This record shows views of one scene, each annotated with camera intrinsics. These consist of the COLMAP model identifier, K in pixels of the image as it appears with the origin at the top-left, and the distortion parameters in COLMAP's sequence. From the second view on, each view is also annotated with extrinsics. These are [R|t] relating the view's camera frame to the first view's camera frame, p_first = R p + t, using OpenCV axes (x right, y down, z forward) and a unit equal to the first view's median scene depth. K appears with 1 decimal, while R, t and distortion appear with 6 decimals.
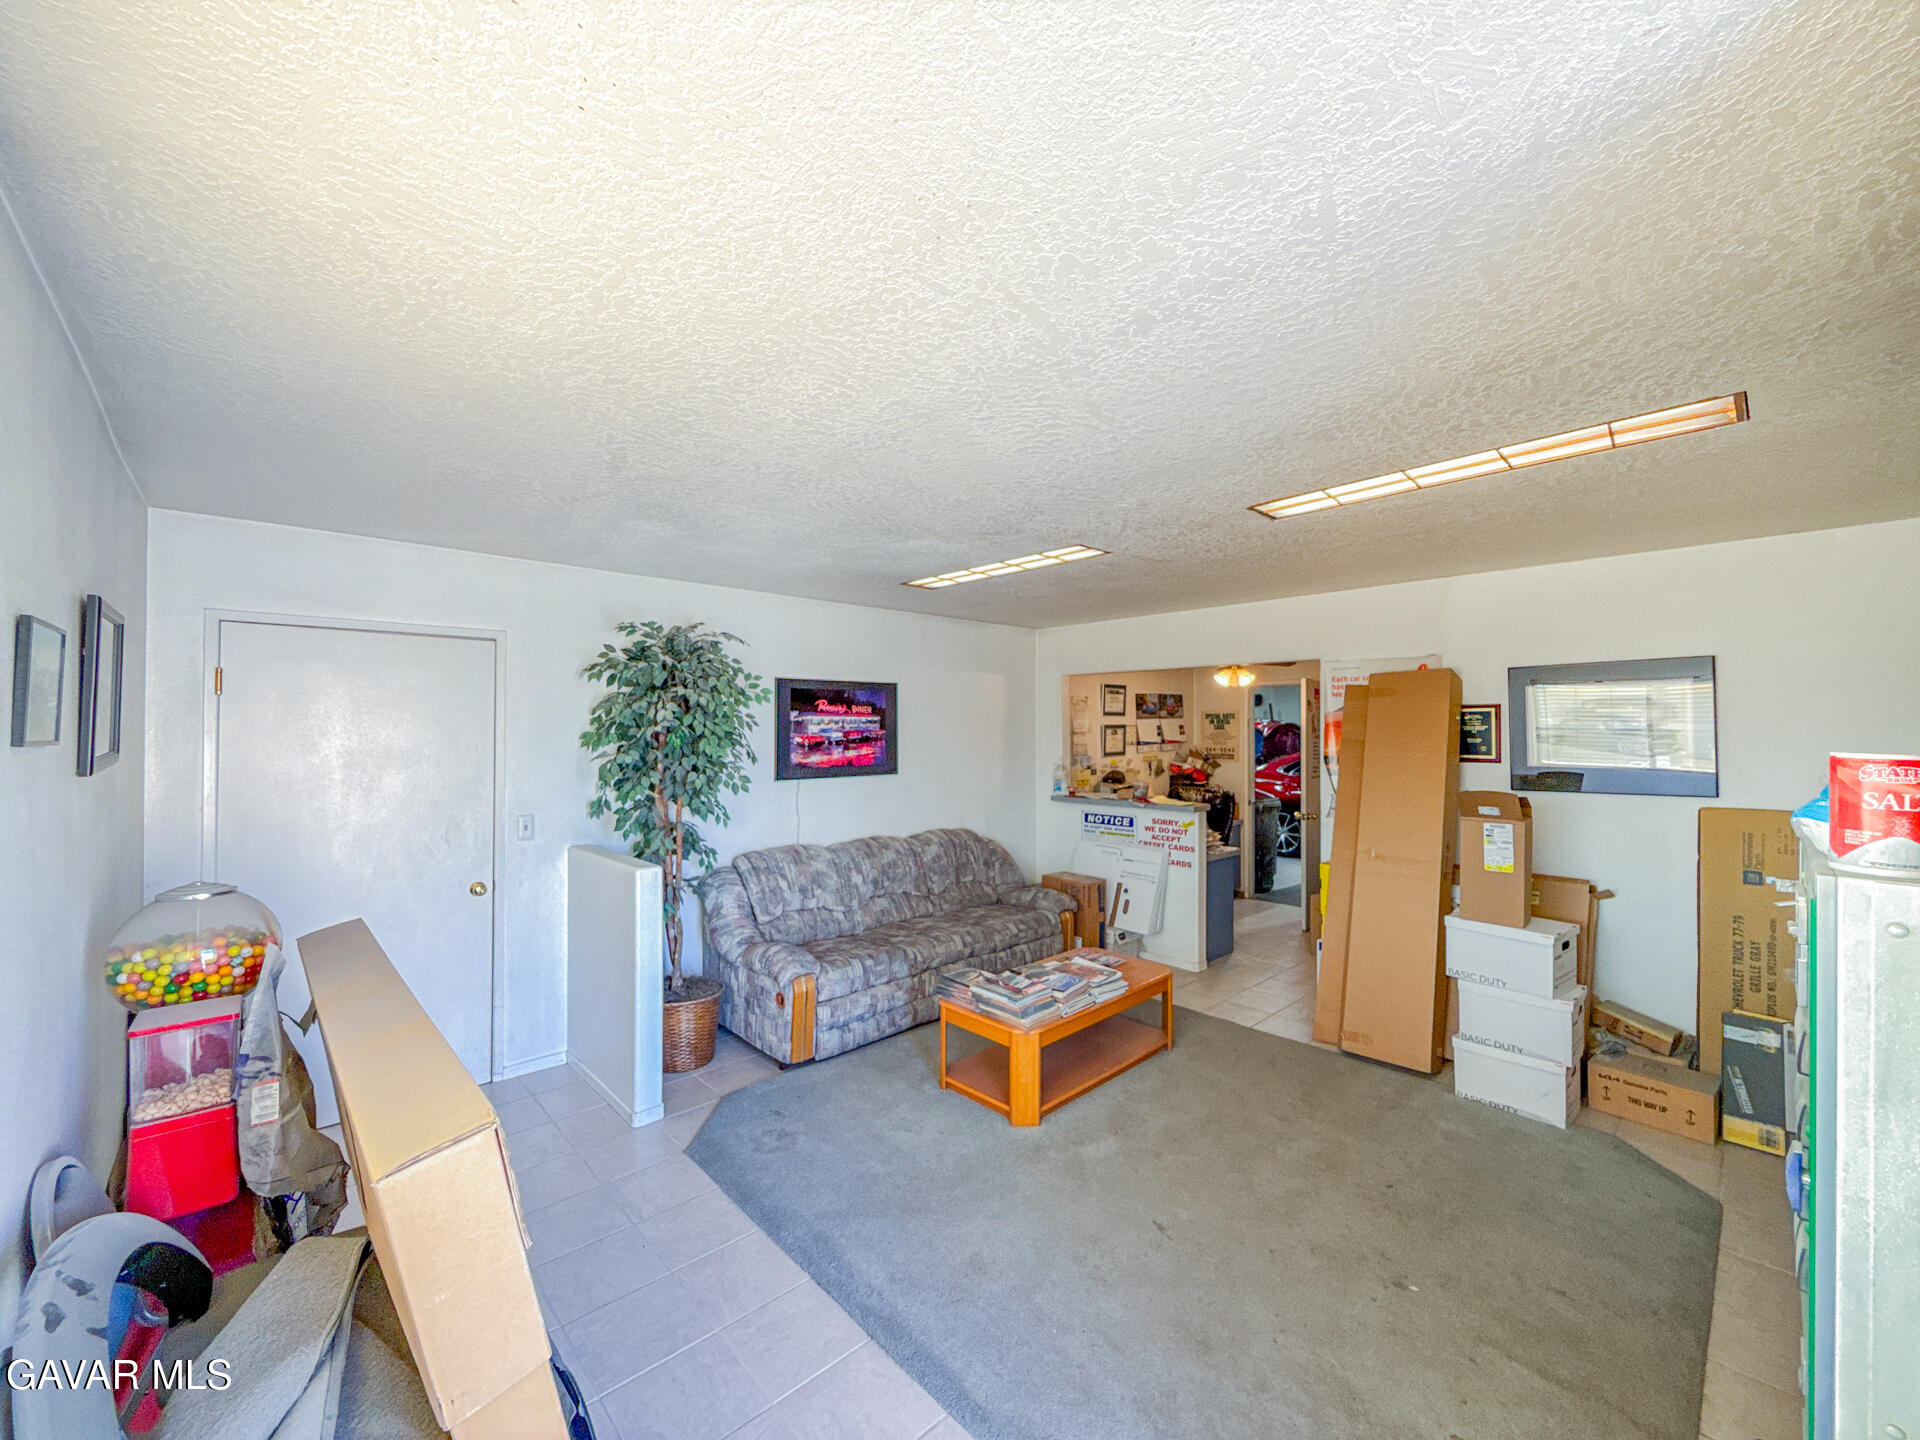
lens RADIAL K [[764.3, 0, 957.2], [0, 764.3, 725.0], [0, 0, 1]] dist [-0.000293, -0.000175]
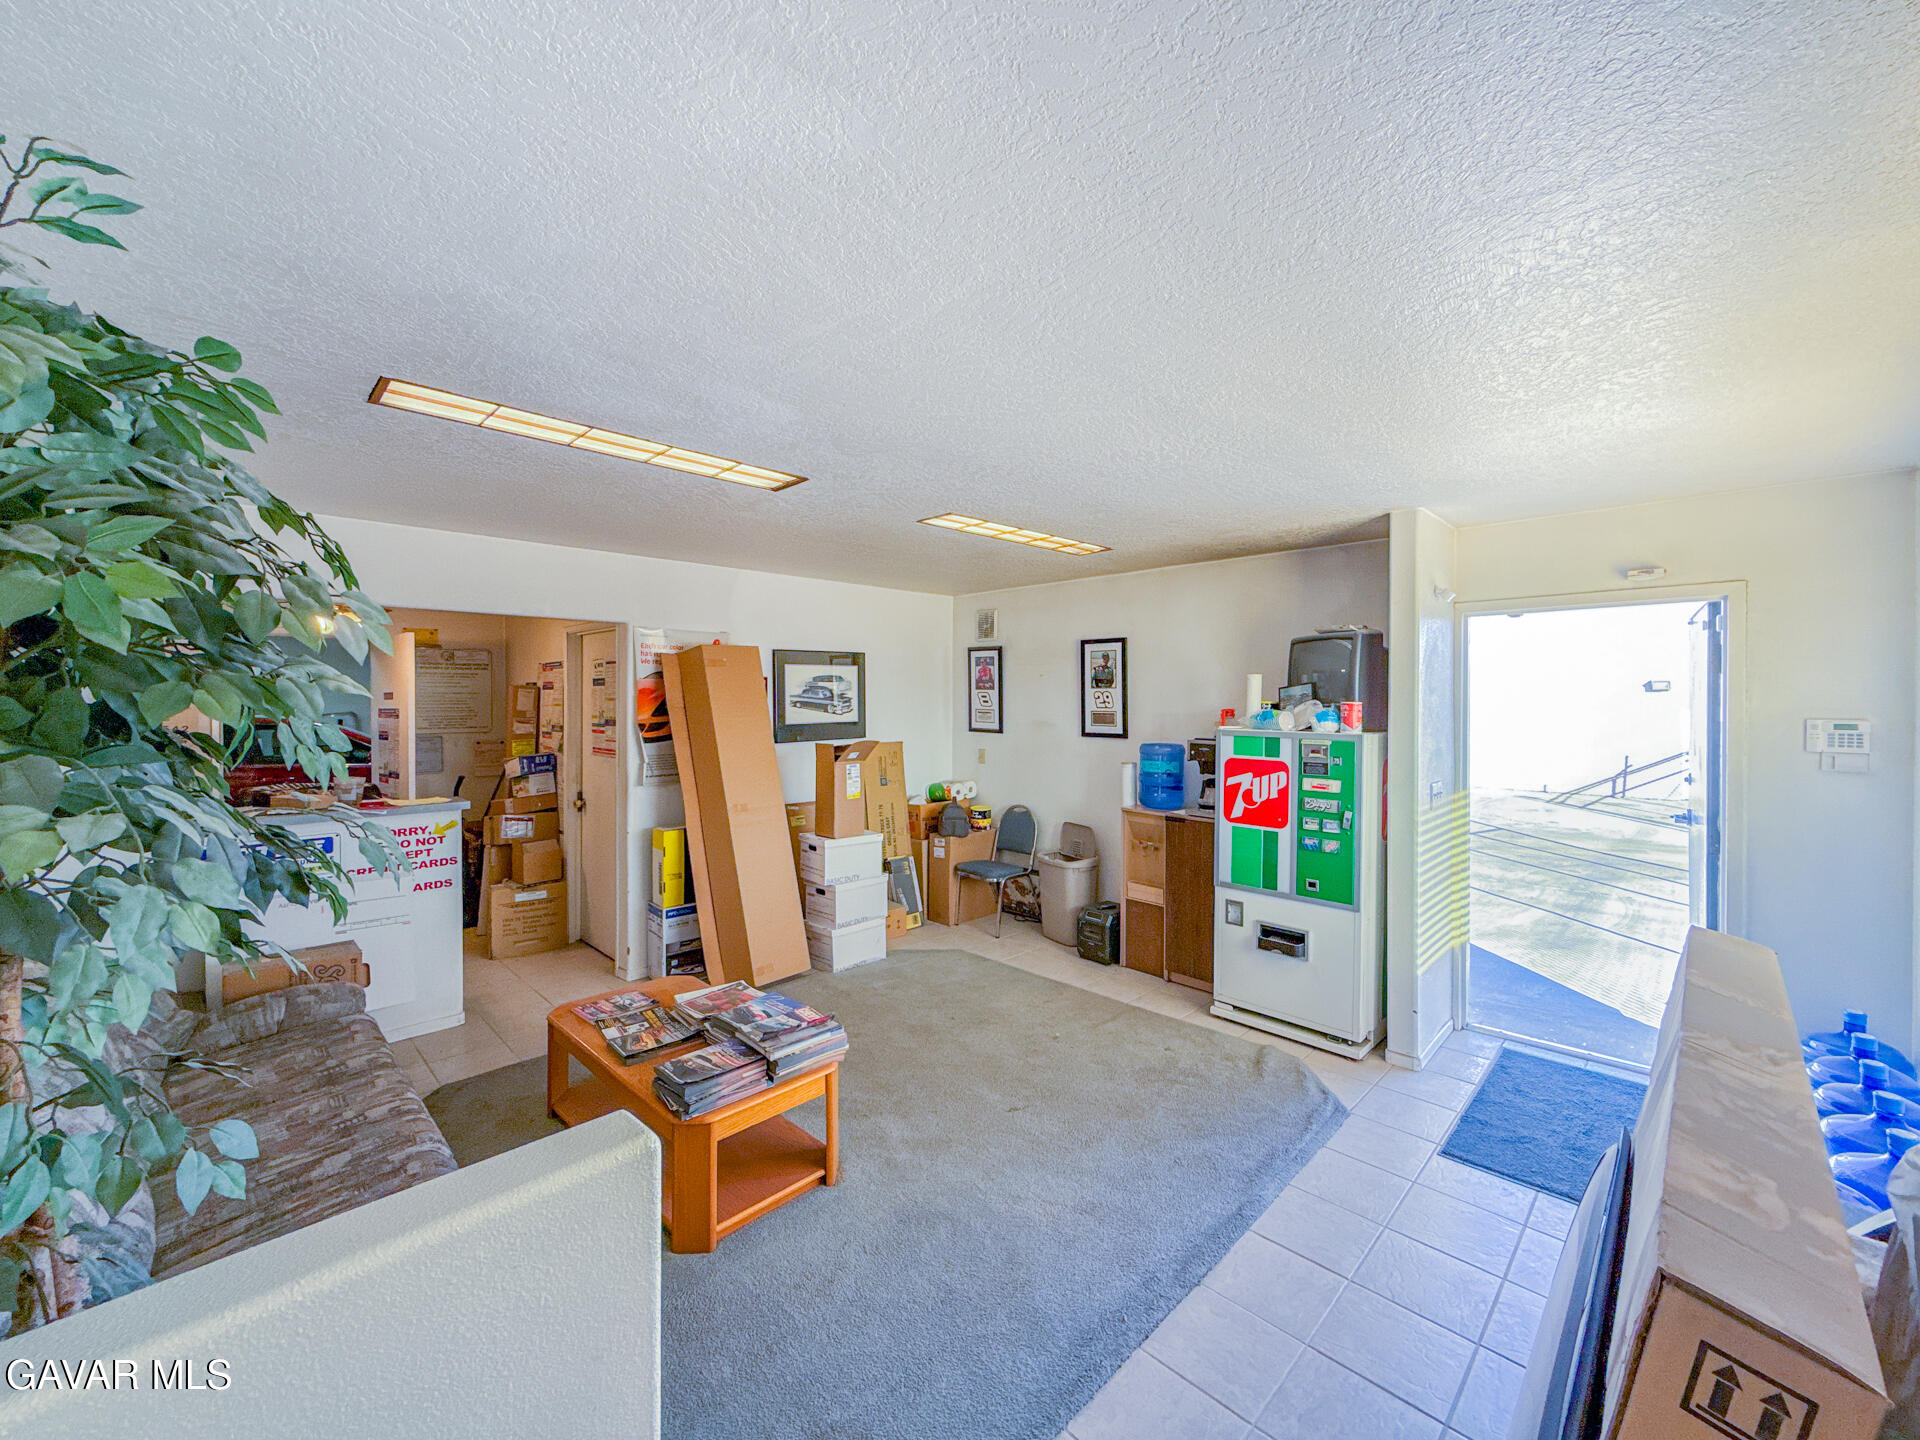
lens RADIAL K [[780.6, 0, 962.2], [0, 780.6, 706.2], [0, 0, 1]] dist [-0.000172, -0.000085]
pose [[-0.047882, -0.009509, 0.998808, -0.486514], [-0.006089, 0.999939, 0.009228, 0.005933], [-0.998834, -0.005640, -0.047937, 0.584119]]
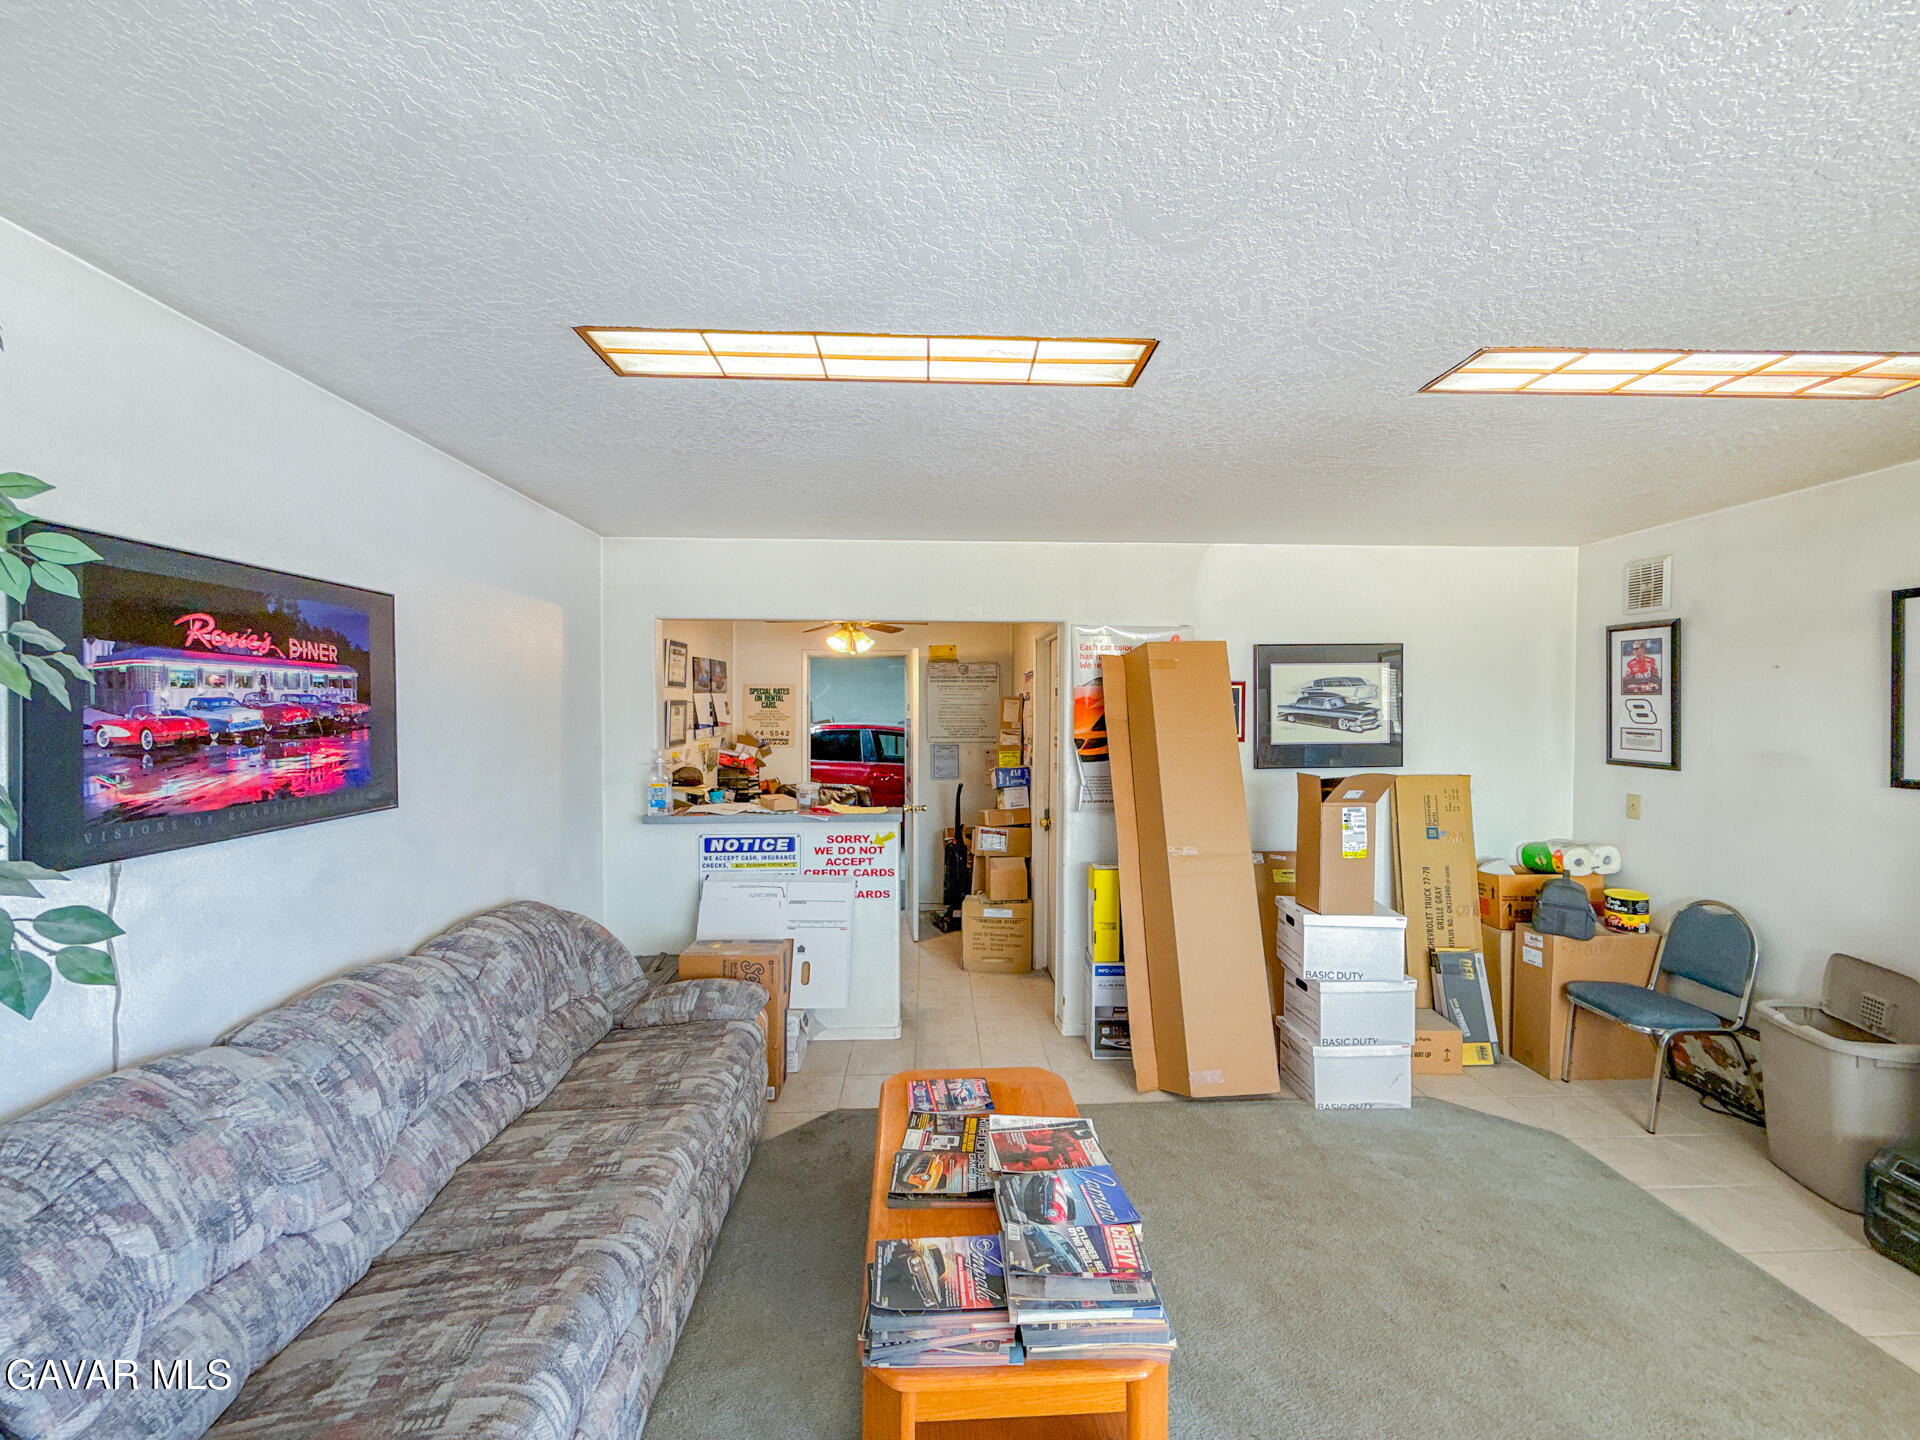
lens RADIAL K [[764.3, 0, 957.2], [0, 764.3, 725.0], [0, 0, 1]] dist [-0.000293, -0.000175]
pose [[0.645340, -0.013118, 0.763783, -0.215539], [-0.006455, 0.999723, 0.022624, 0.006772], [-0.763868, -0.019530, 0.645077, 0.516684]]
